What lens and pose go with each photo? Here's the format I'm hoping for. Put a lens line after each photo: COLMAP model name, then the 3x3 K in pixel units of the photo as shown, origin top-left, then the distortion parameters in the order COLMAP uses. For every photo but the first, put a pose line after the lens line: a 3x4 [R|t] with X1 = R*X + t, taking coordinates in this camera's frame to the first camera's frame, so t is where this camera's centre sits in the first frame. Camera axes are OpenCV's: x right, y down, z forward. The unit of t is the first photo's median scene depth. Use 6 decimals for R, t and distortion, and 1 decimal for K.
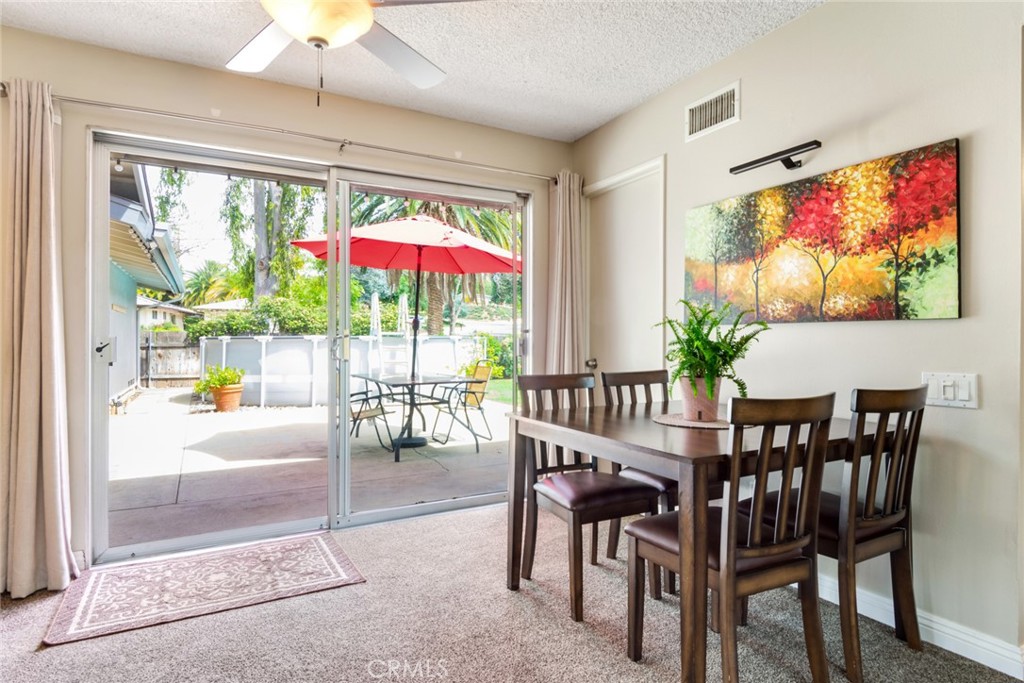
lens RADIAL K [[556.8, 0, 511.0], [0, 556.8, 340.1], [0, 0, 1]] dist [0.003418, -0.003924]
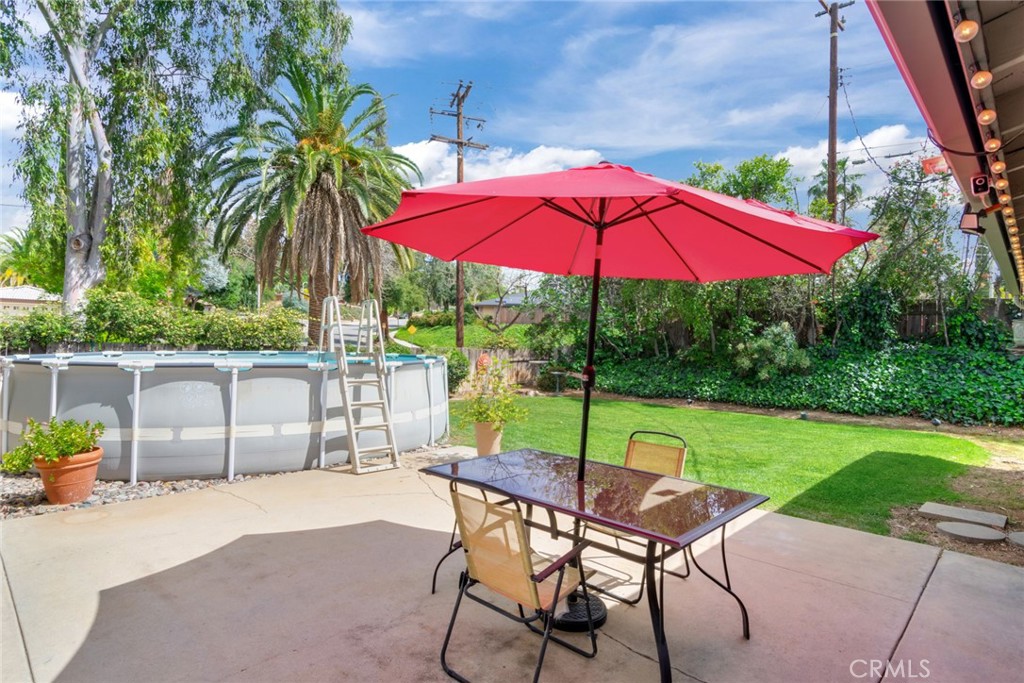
lens RADIAL K [[556.8, 0, 511.2], [0, 556.8, 340.5], [0, 0, 1]] dist [0.003418, -0.003924]
pose [[0.961046, 0.014674, 0.275999, -0.136574], [-0.014524, 0.999891, -0.002587, -0.021070], [-0.276006, -0.001522, 0.961155, 0.193220]]
